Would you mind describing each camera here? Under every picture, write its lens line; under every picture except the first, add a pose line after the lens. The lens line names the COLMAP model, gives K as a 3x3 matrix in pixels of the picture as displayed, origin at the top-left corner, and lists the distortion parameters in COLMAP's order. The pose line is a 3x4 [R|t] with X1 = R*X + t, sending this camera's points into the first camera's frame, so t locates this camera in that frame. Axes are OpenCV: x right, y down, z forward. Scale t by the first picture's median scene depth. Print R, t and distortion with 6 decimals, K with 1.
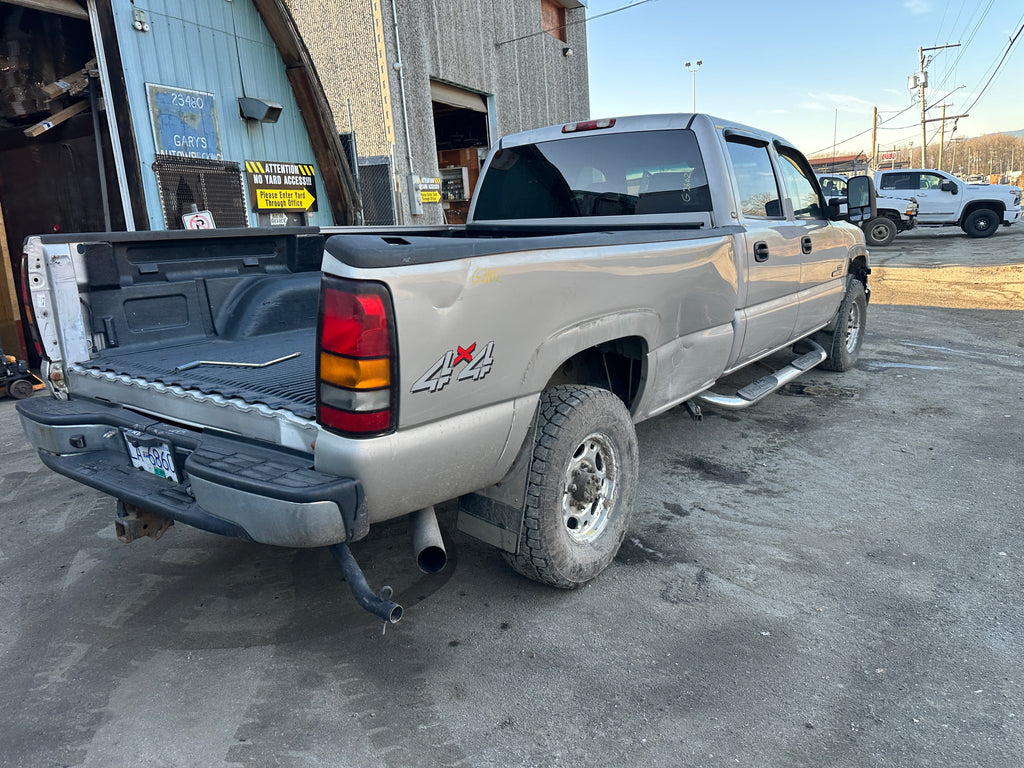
lens RADIAL K [[719.3, 0, 513.6], [0, 719.3, 380.3], [0, 0, 1]] dist [0.036643, -0.043559]
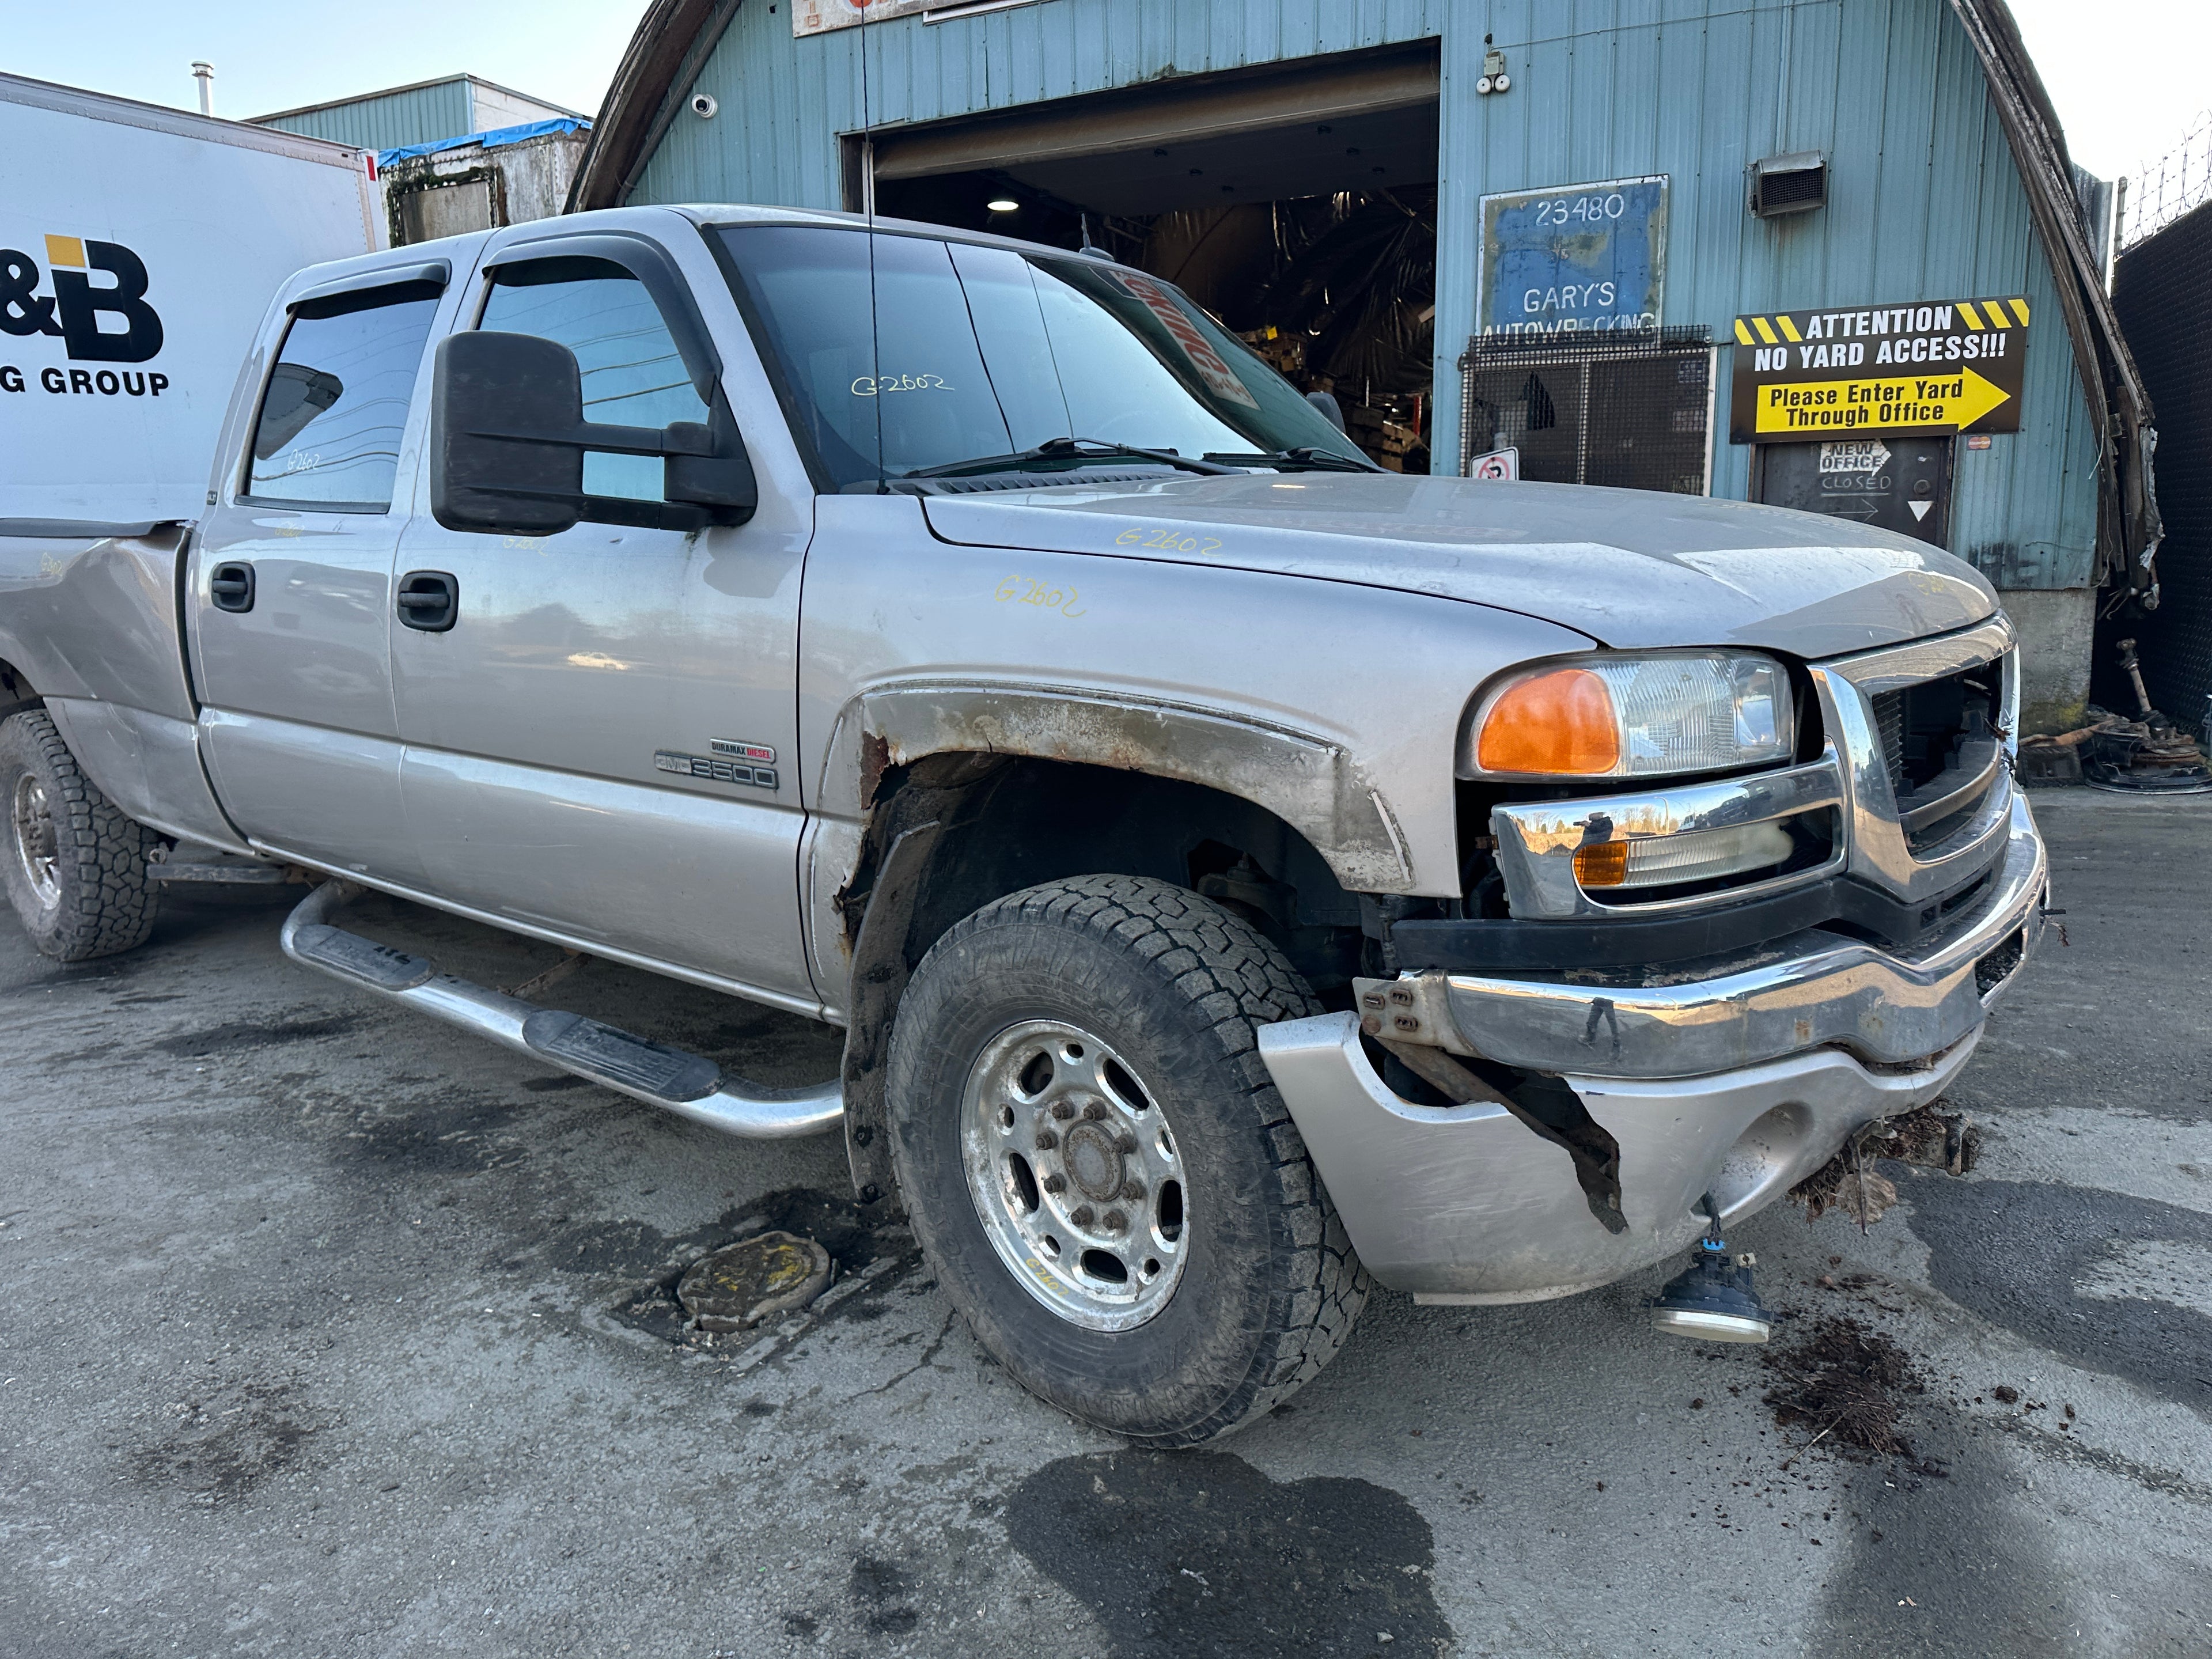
lens RADIAL K [[1561.3, 0, 1117.0], [0, 1561.3, 803.4], [0, 0, 1]] dist [0.012774, -0.018140]
pose [[-0.044454, 0.220039, -0.974478, 0.638386], [-0.200400, 0.953651, 0.224478, -0.190032], [0.978705, 0.205264, 0.001703, 0.796479]]
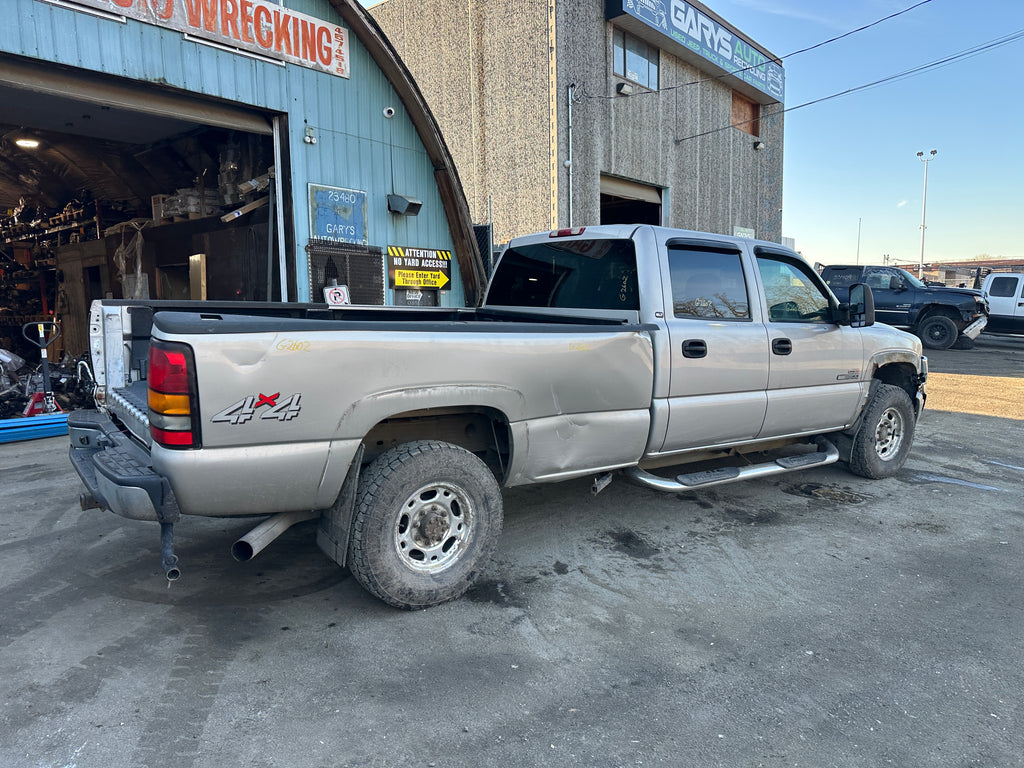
lens RADIAL K [[708.2, 0, 513.0], [0, 708.2, 386.5], [0, 0, 1]] dist [0.099784, -0.154311]
pose [[0.954861, 0.086983, -0.284031, 0.204577], [-0.114247, 0.990157, -0.080846, -0.001287], [0.274203, 0.109646, 0.955401, -0.050686]]
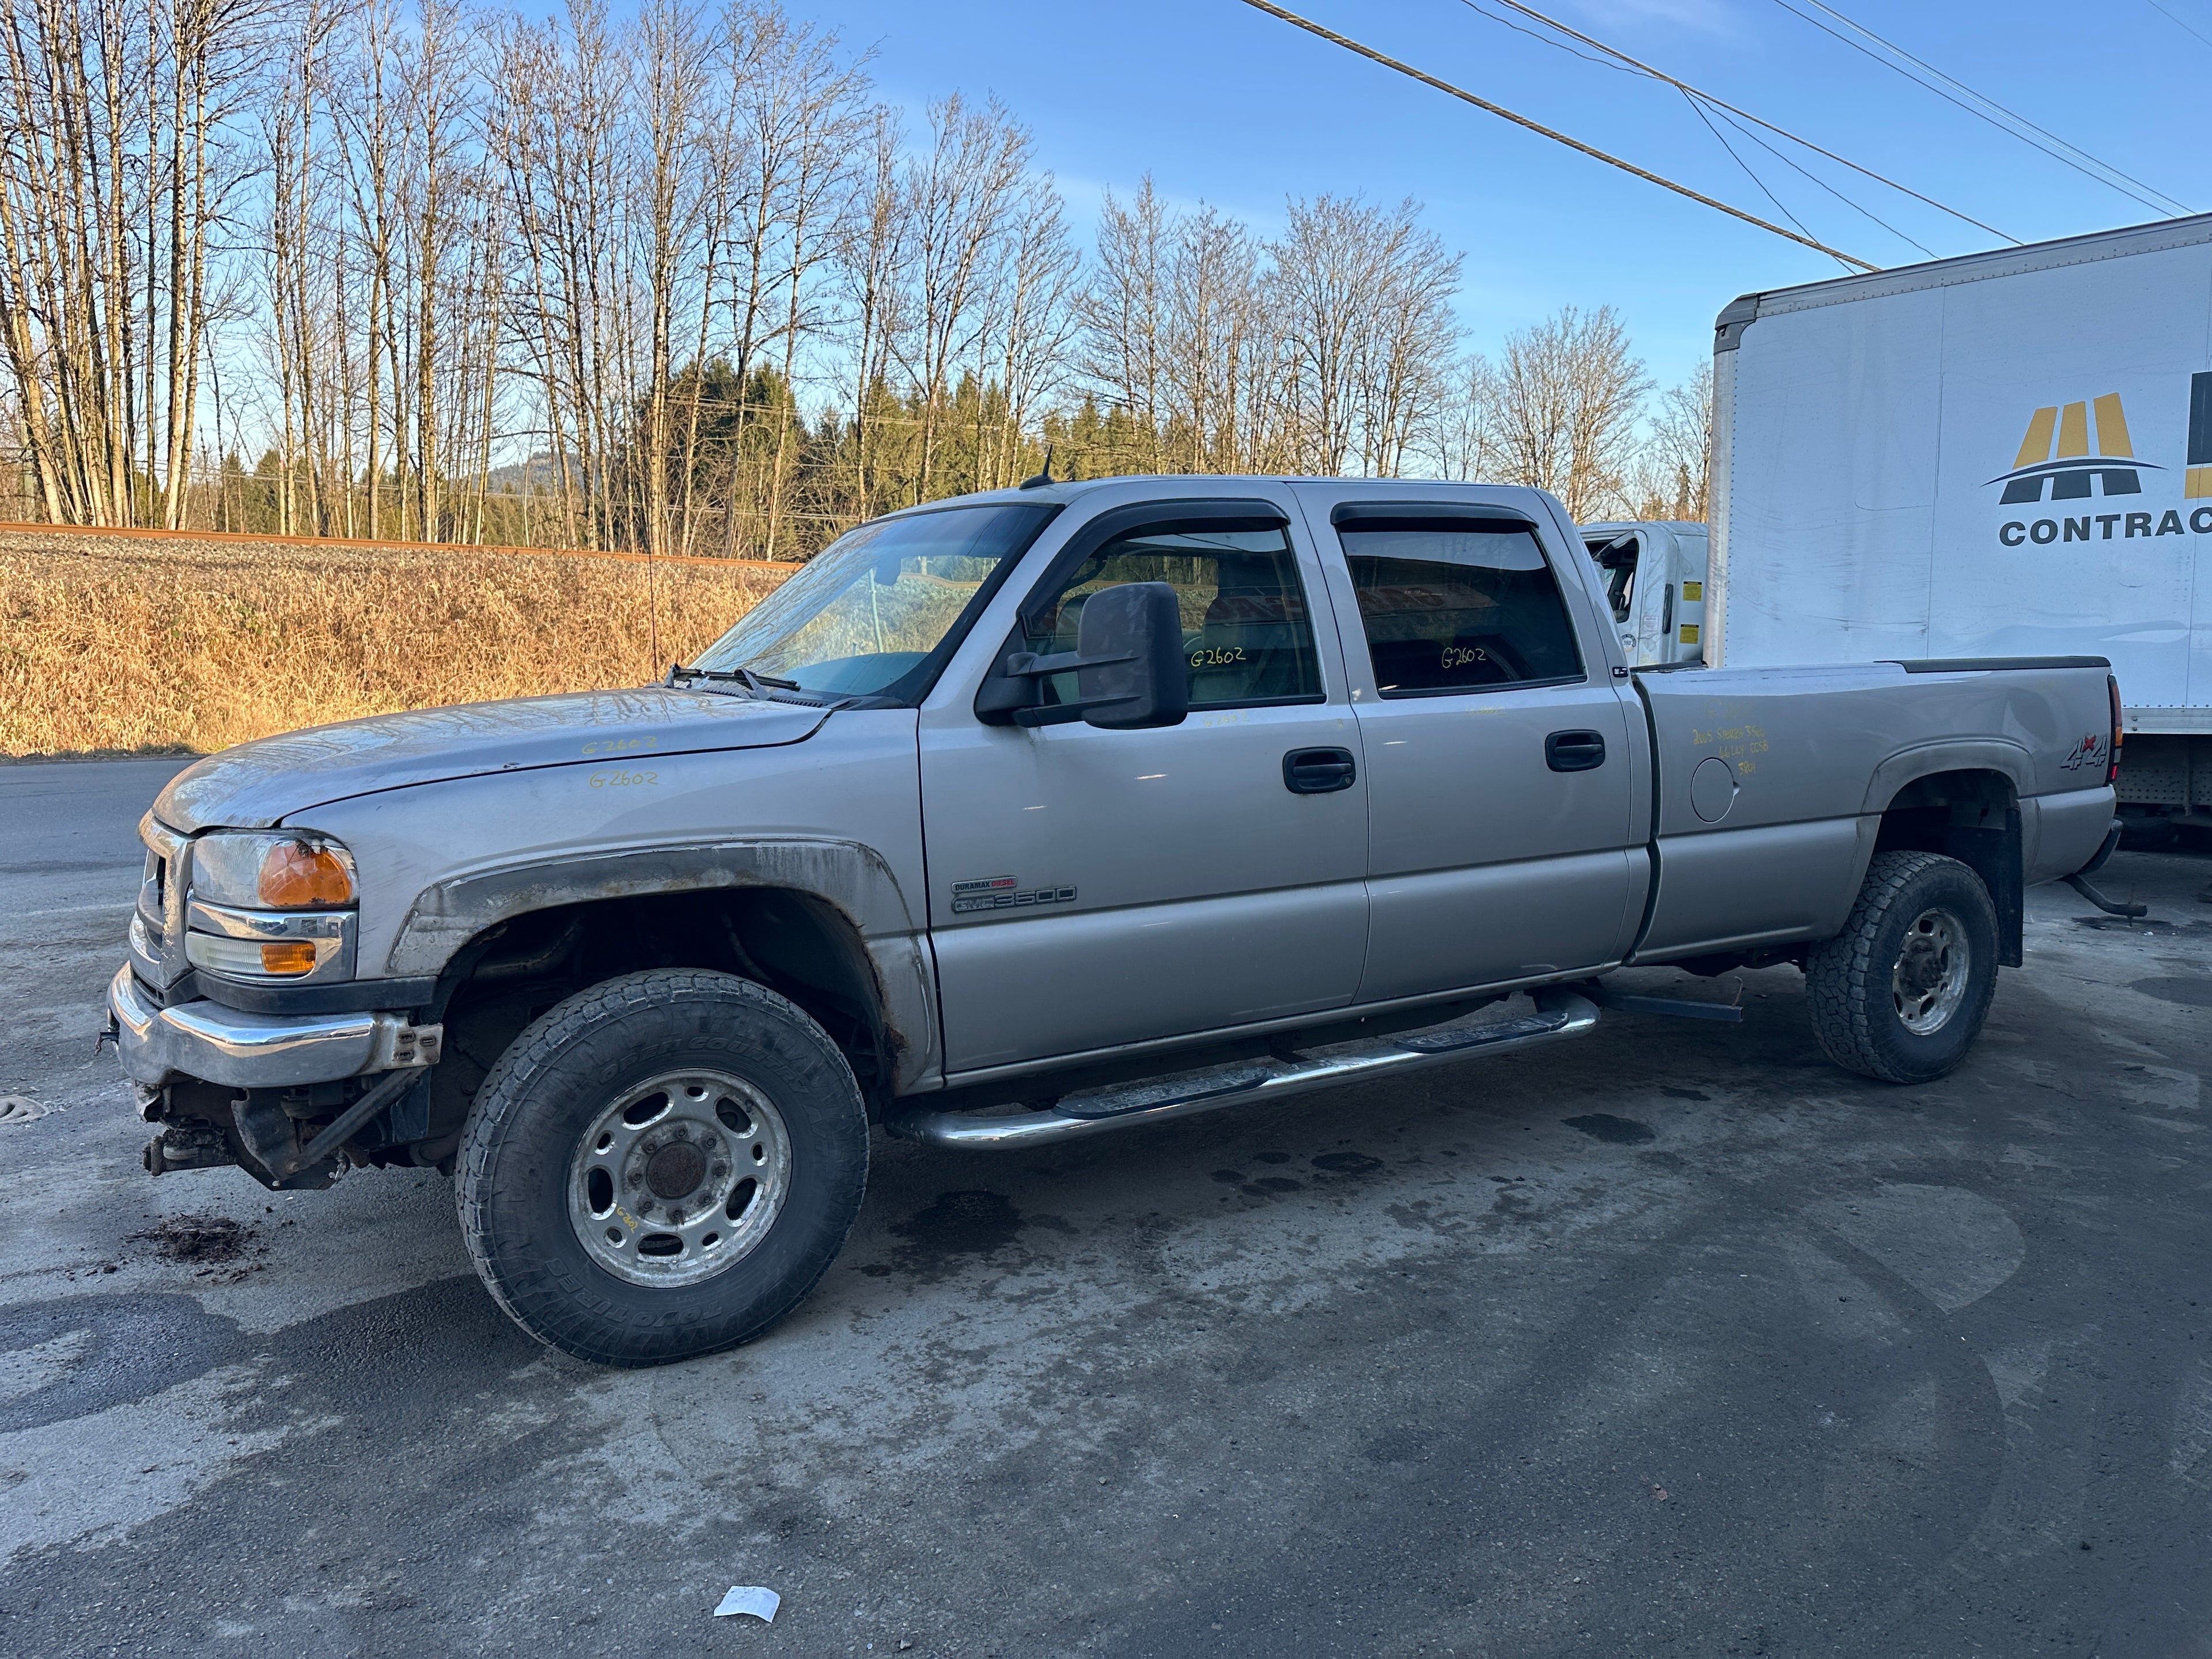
lens RADIAL K [[1542.4, 0, 1082.3], [0, 1542.4, 827.3], [0, 0, 1]] dist [0.053104, -0.068810]
pose [[-0.920949, -0.001927, 0.389678, -0.080004], [0.125053, 0.945636, 0.300223, -0.284773], [-0.369072, 0.325221, -0.870642, 1.238096]]
